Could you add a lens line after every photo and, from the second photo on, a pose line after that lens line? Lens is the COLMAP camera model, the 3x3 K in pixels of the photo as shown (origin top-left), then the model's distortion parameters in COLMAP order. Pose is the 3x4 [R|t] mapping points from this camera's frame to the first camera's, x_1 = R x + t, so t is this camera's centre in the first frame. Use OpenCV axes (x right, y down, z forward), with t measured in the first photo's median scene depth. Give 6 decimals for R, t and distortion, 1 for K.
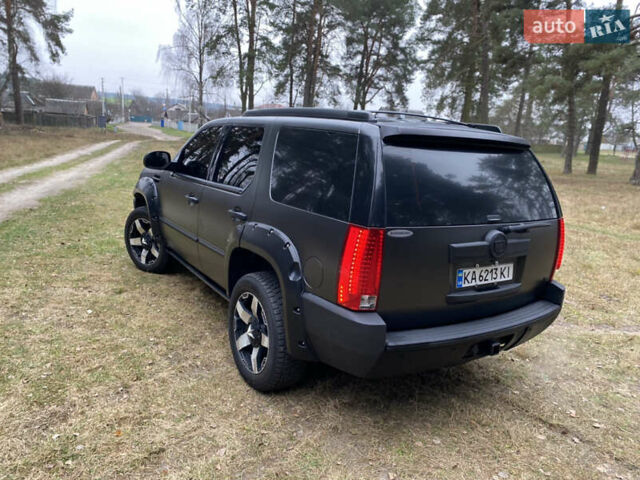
lens RADIAL K [[486.2, 0, 316.6], [0, 486.2, 245.9], [0, 0, 1]] dist [0.013628, -0.003094]
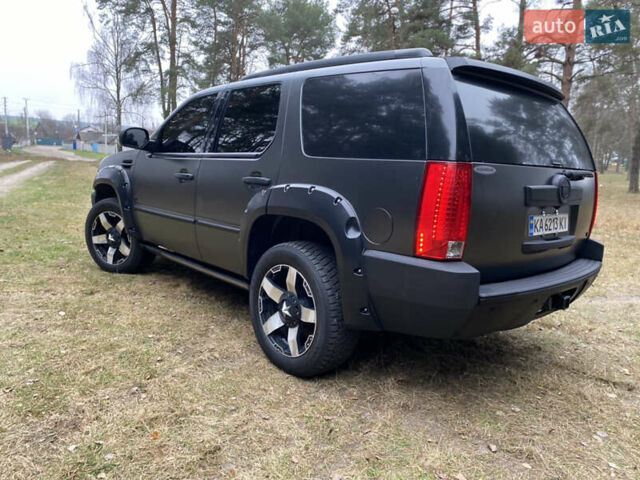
lens RADIAL K [[486.2, 0, 319.4], [0, 486.2, 243.1], [0, 0, 1]] dist [0.013628, -0.003094]
pose [[0.986498, -0.046446, 0.157049, -0.195443], [0.053842, 0.997616, -0.043167, 0.093002], [-0.154669, 0.051040, 0.986647, 0.122628]]
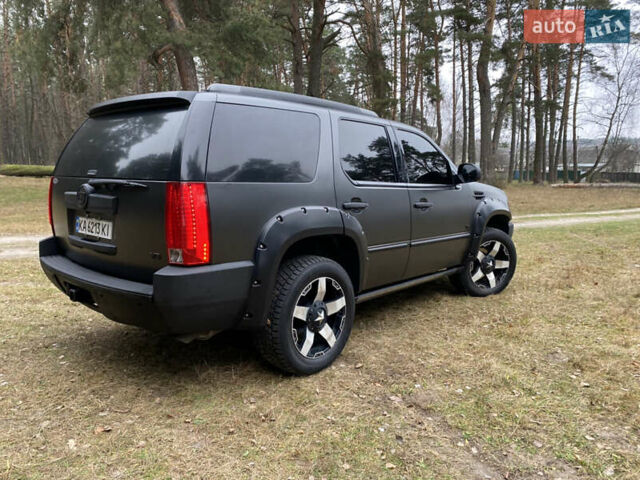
lens RADIAL K [[486.2, 0, 315.1], [0, 486.2, 240.4], [0, 0, 1]] dist [0.013628, -0.003094]
pose [[0.258342, 0.069592, -0.963544, 1.226402], [-0.212395, 0.977089, 0.013624, -0.023725], [0.942416, 0.201132, 0.267204, 0.973347]]
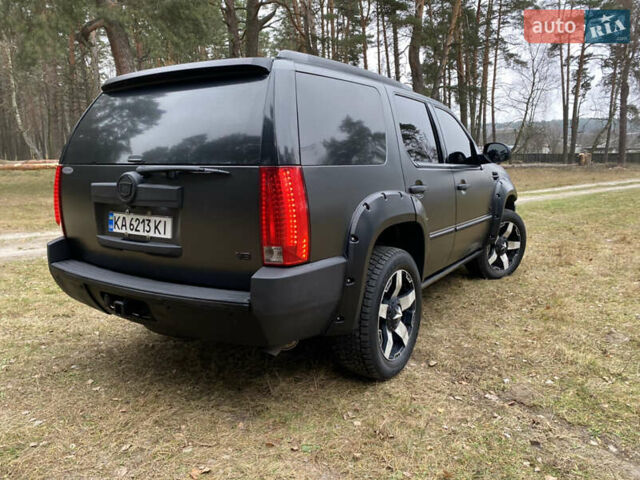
lens RADIAL K [[486.2, 0, 315.7], [0, 486.2, 240.3], [0, 0, 1]] dist [0.013628, -0.003094]
pose [[0.400878, 0.080566, -0.912582, 1.046175], [-0.171542, 0.985108, 0.011614, 0.018776], [0.899928, 0.151890, 0.408729, 0.773778]]
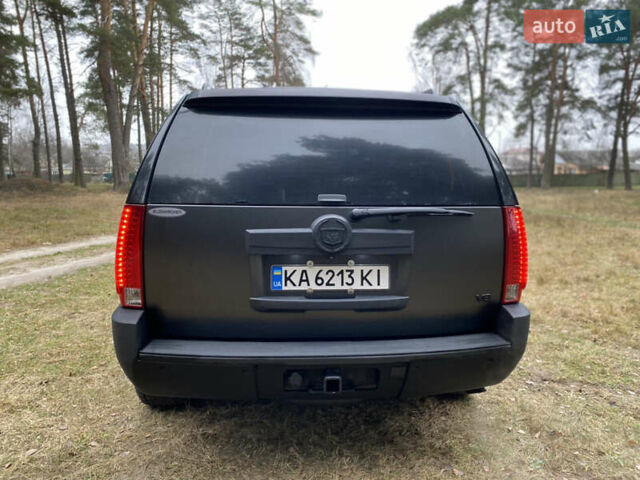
lens RADIAL K [[486.2, 0, 318.2], [0, 486.2, 235.2], [0, 0, 1]] dist [0.013628, -0.003094]
pose [[0.878353, -0.010147, -0.477905, 0.559682], [-0.049342, 0.992509, -0.111761, 0.065066], [0.475459, 0.121746, 0.871273, 0.296055]]
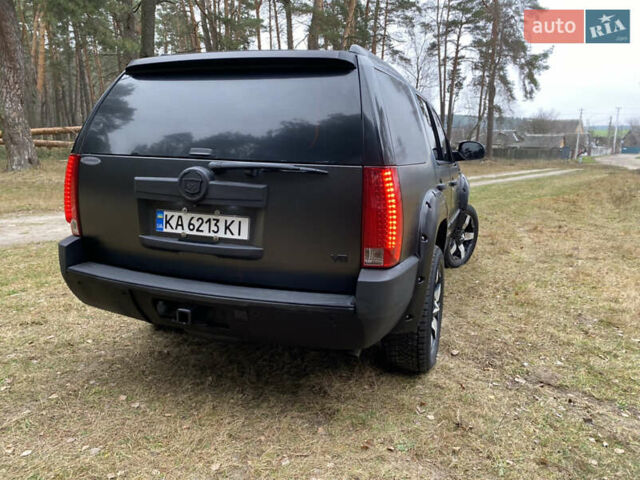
lens RADIAL K [[486.2, 0, 316.8], [0, 486.2, 238.0], [0, 0, 1]] dist [0.013628, -0.003094]
pose [[0.601288, 0.097102, -0.793110, 0.902713], [-0.165443, 0.986208, -0.004685, 0.044424], [0.781717, 0.134032, 0.609060, 0.554117]]
